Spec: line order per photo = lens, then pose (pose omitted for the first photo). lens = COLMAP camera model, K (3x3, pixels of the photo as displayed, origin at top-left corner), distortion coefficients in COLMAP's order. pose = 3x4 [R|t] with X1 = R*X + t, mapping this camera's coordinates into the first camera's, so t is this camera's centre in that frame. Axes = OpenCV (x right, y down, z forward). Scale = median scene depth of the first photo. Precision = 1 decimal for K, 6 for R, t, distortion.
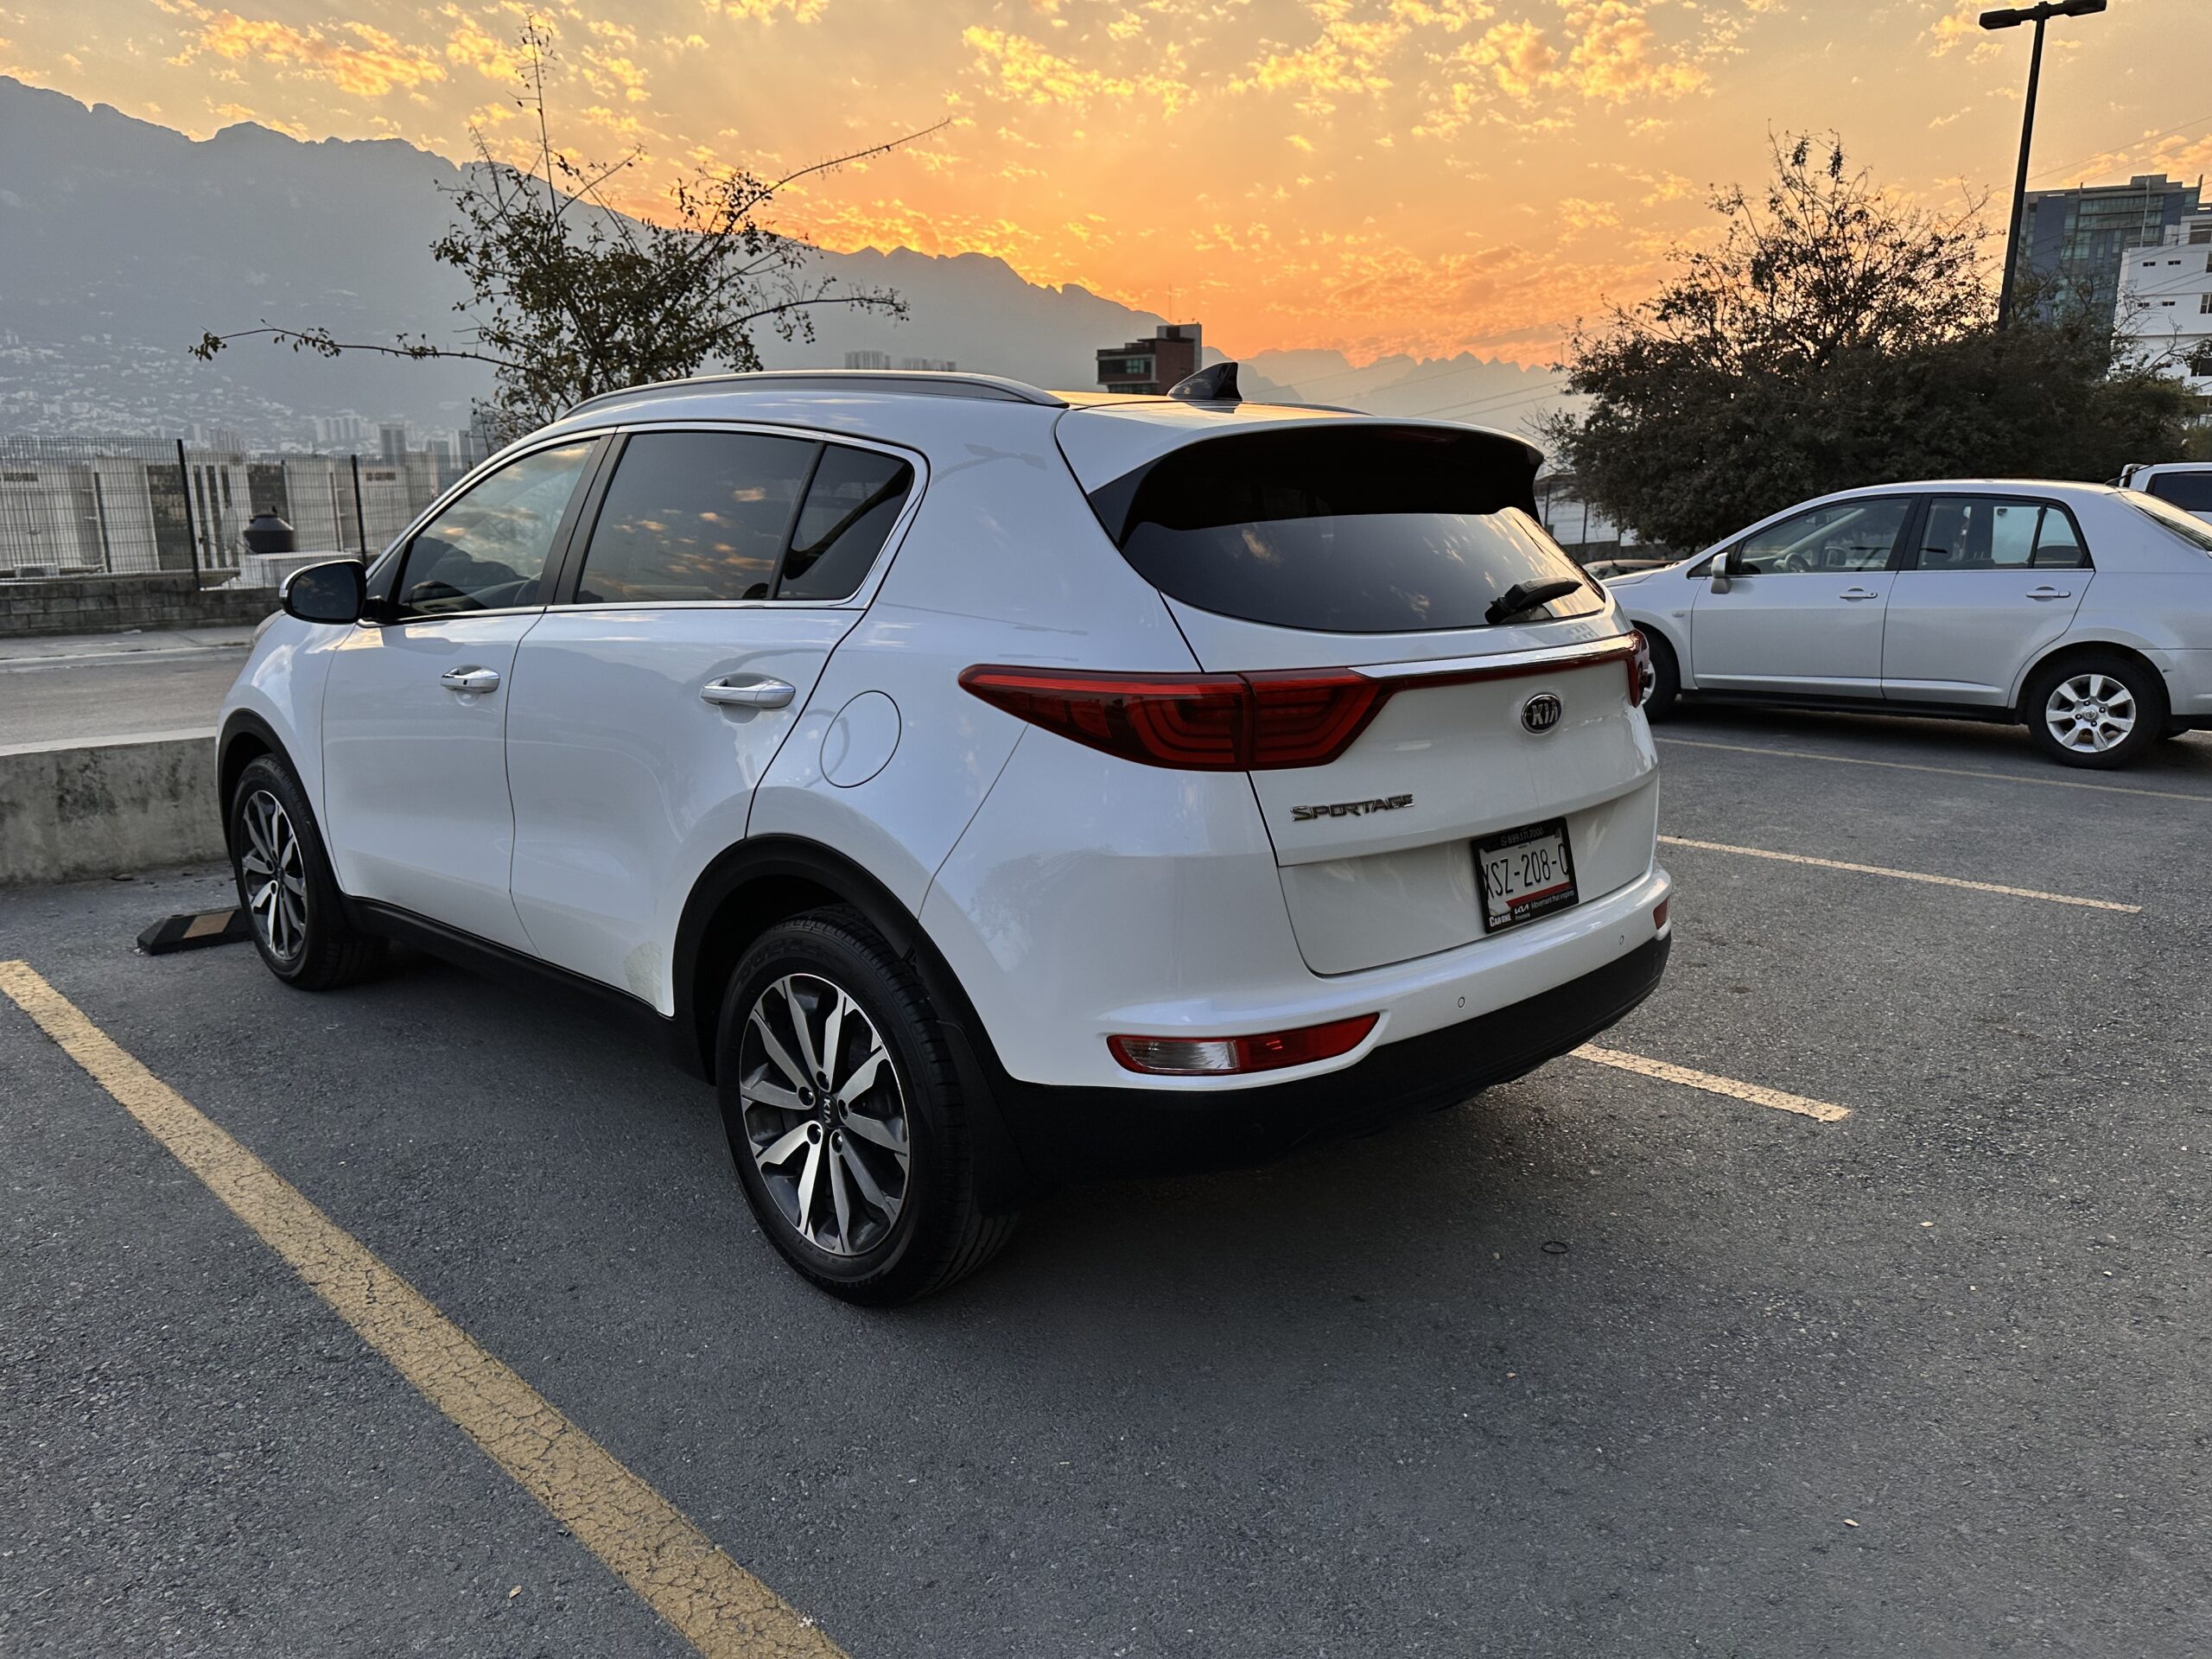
lens RADIAL K [[1613.1, 0, 1105.7], [0, 1613.1, 842.0], [0, 0, 1]] dist [0.017389, -0.022984]
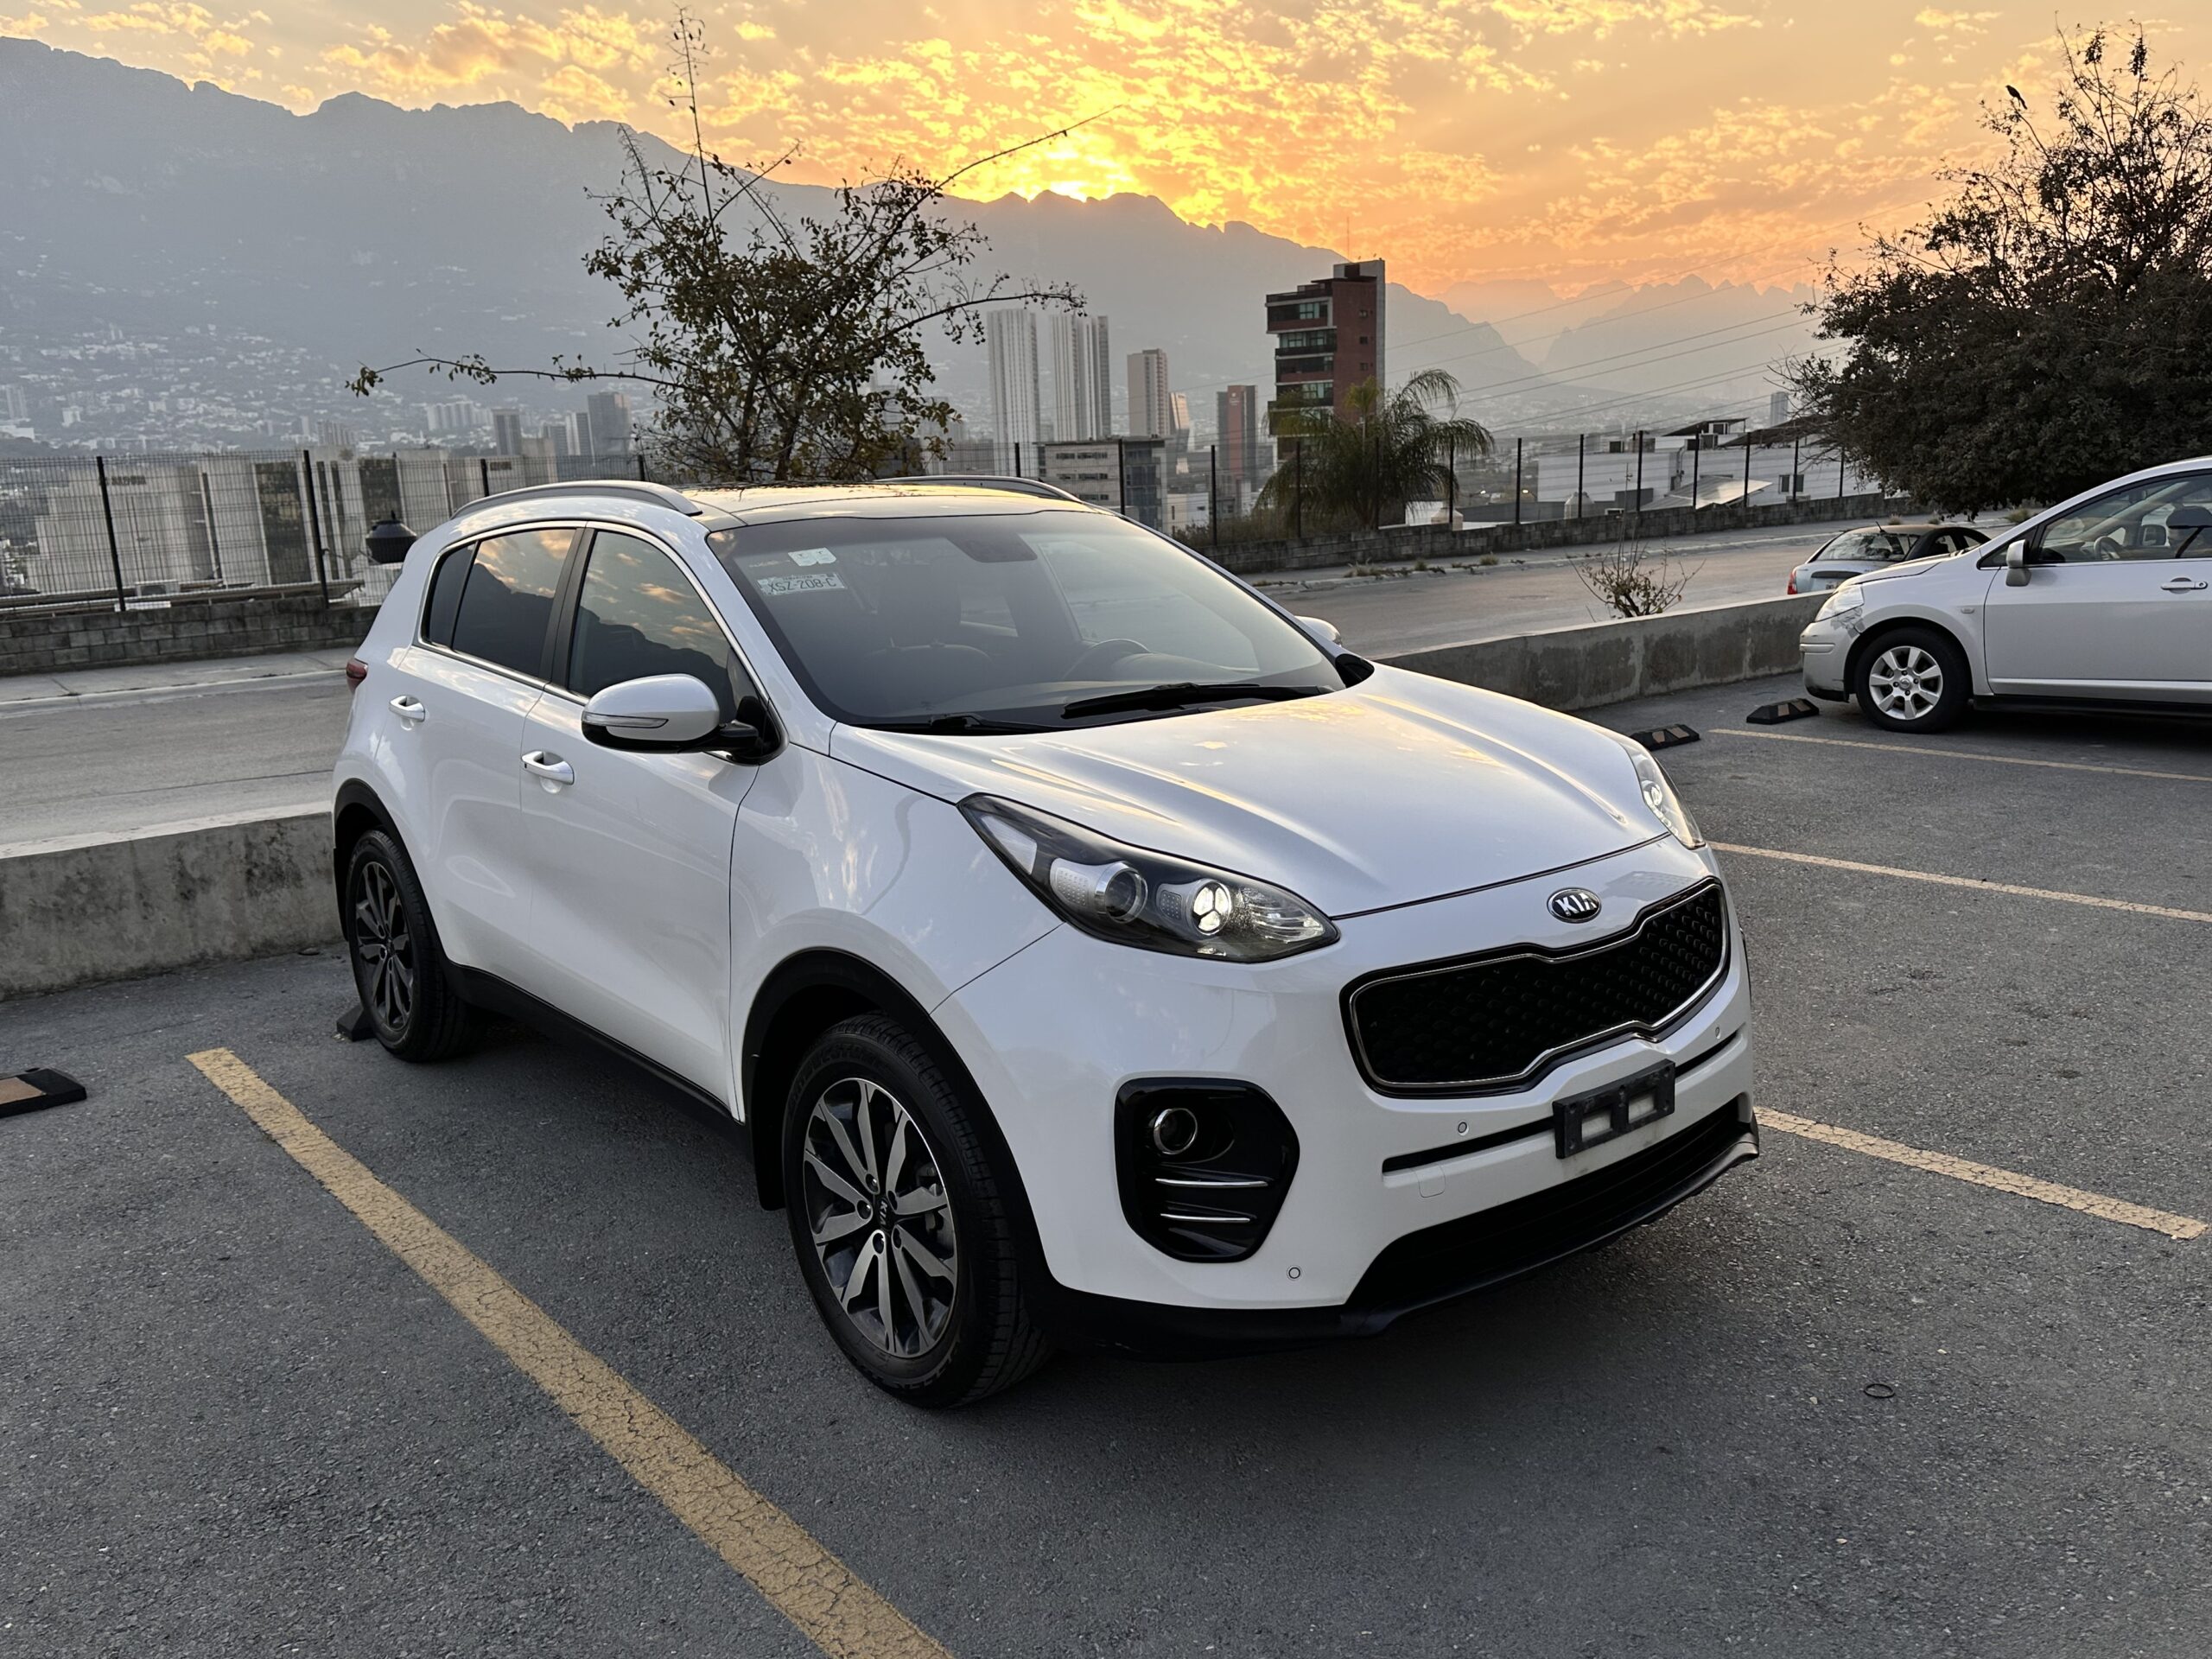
lens RADIAL K [[1799.3, 0, 1106.0], [0, 1799.3, 829.5], [0, 0, 1]] dist [0.063693, -0.097638]
pose [[0.995188, -0.018091, -0.096295, -0.018285], [0.017431, 0.999818, -0.007695, -0.023144], [0.096416, 0.005980, 0.995323, -0.023622]]
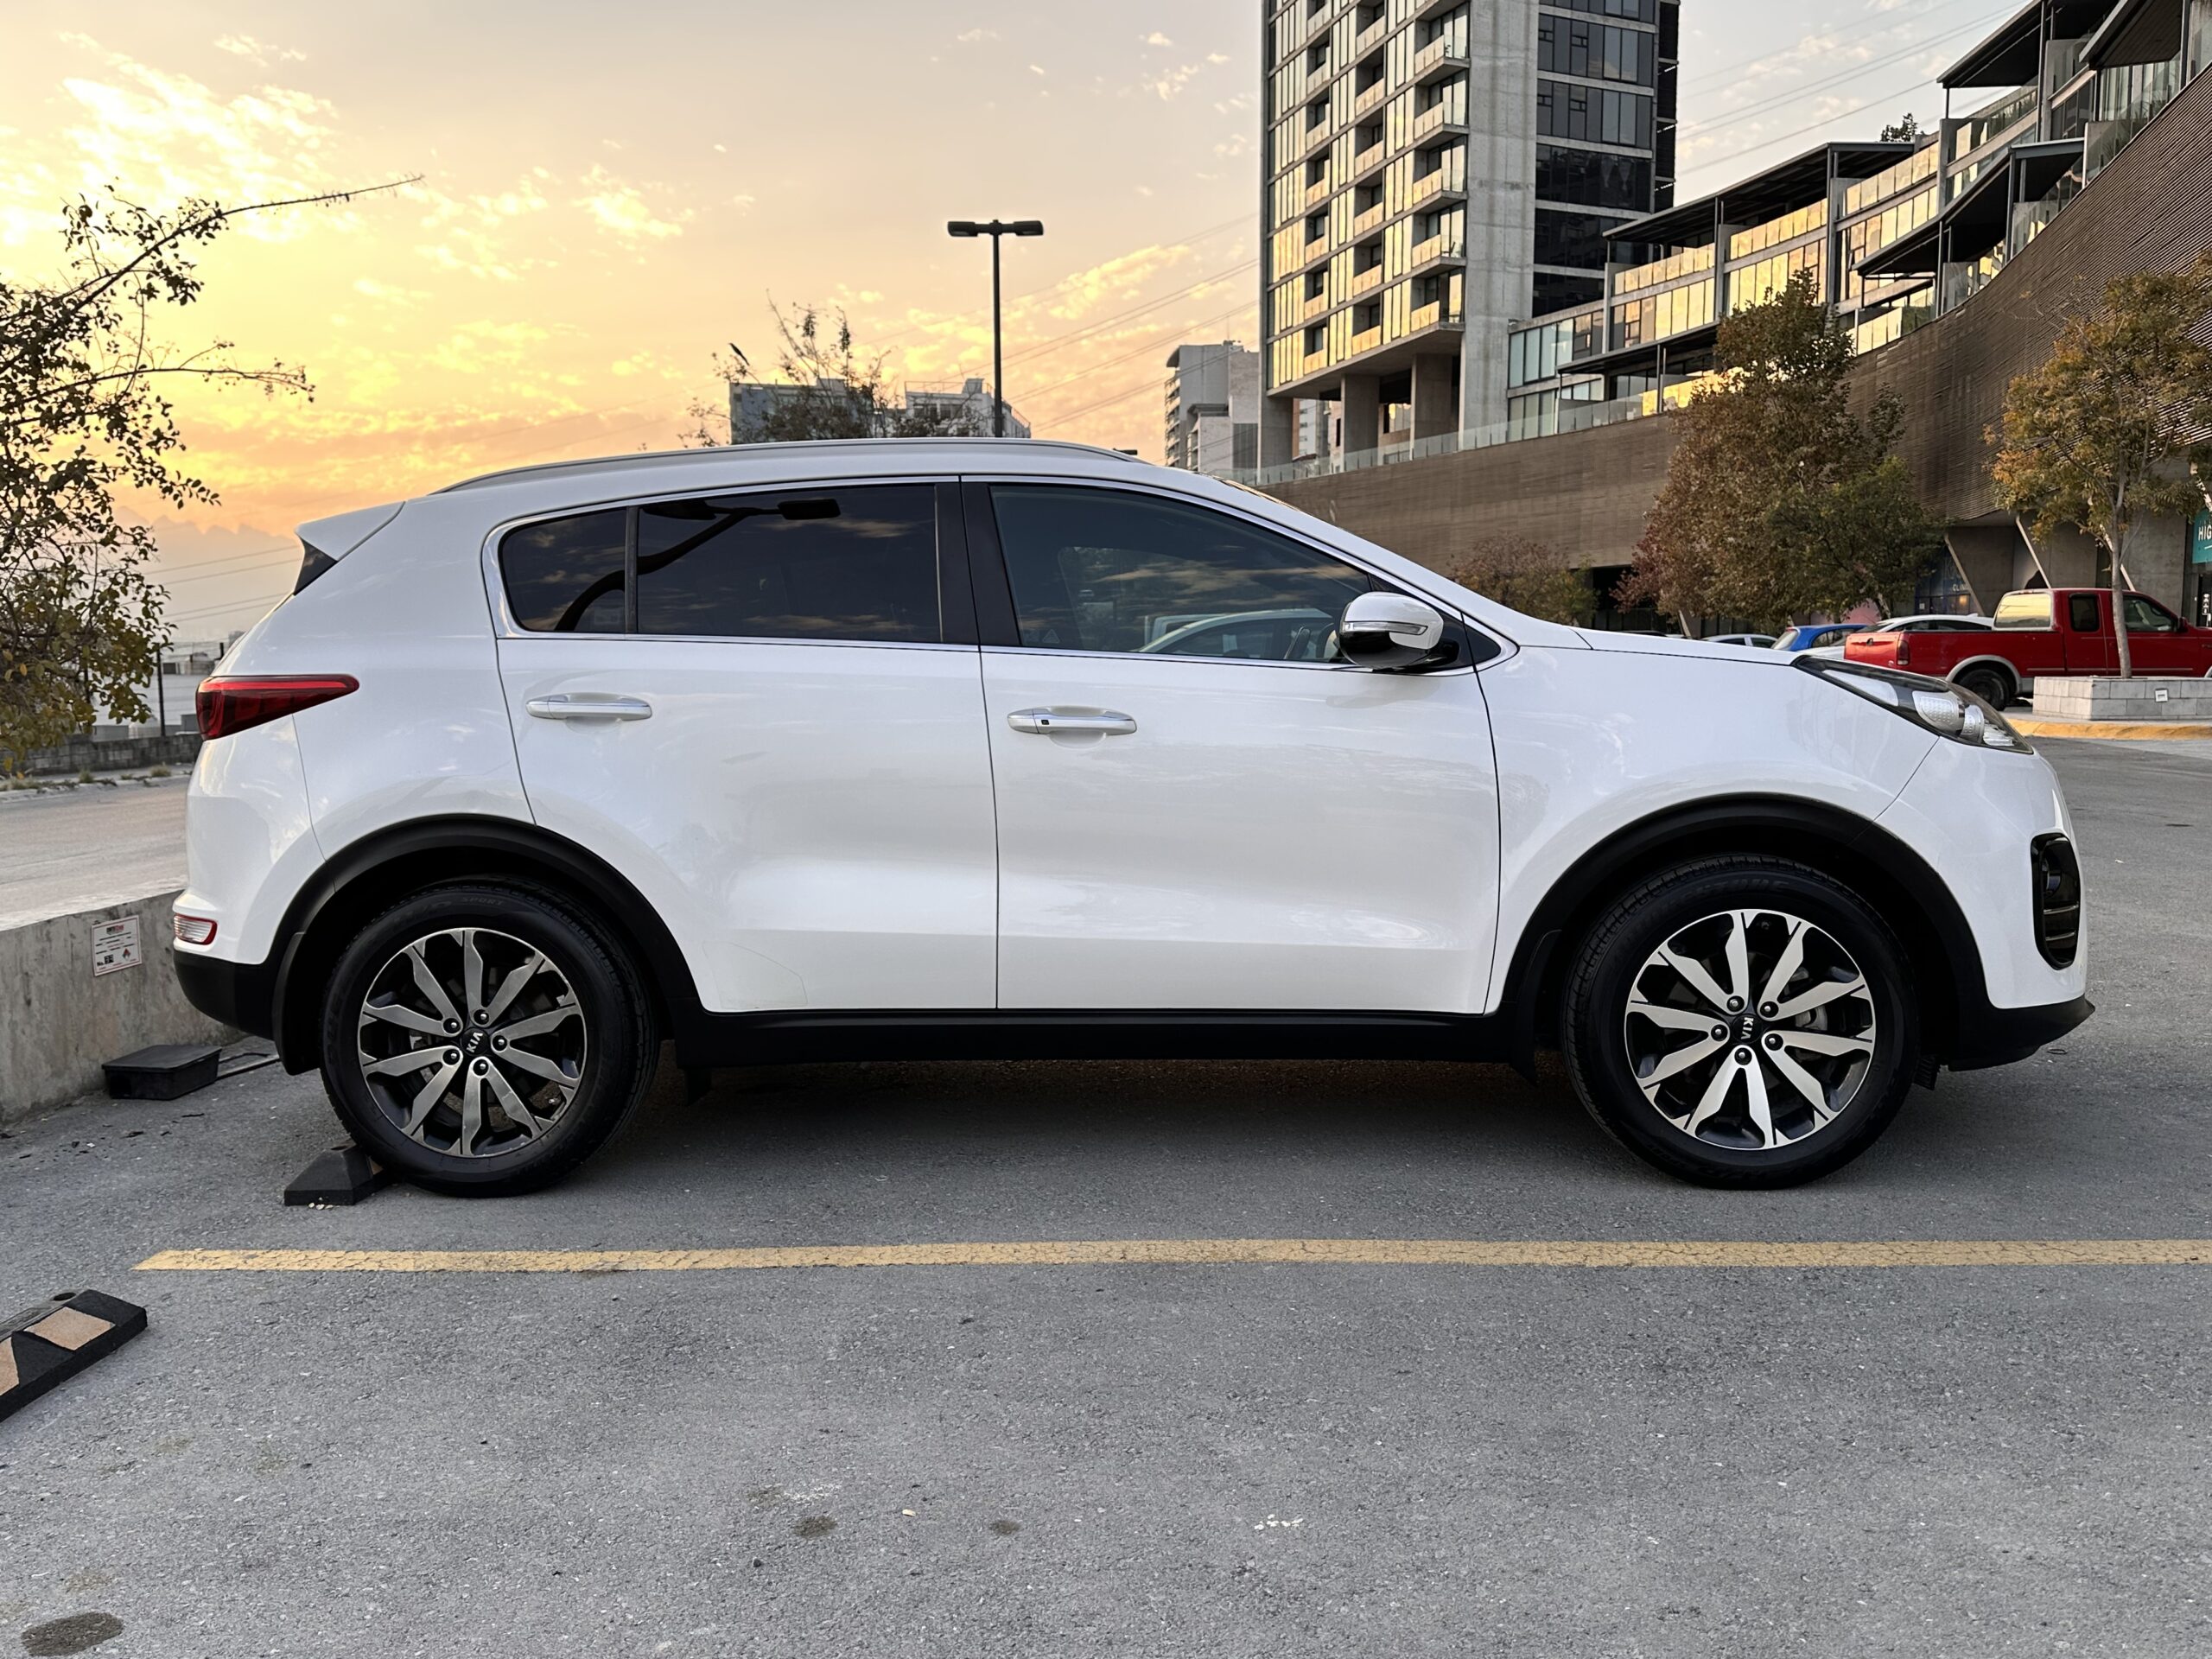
lens RADIAL K [[1799.3, 0, 1106.0], [0, 1799.3, 829.5], [0, 0, 1]] dist [0.063693, -0.097638]
pose [[0.742135, -0.076275, 0.665897, -0.495035], [0.159285, 0.985111, -0.064682, 0.008544], [-0.651049, 0.154070, 0.743235, 0.109986]]
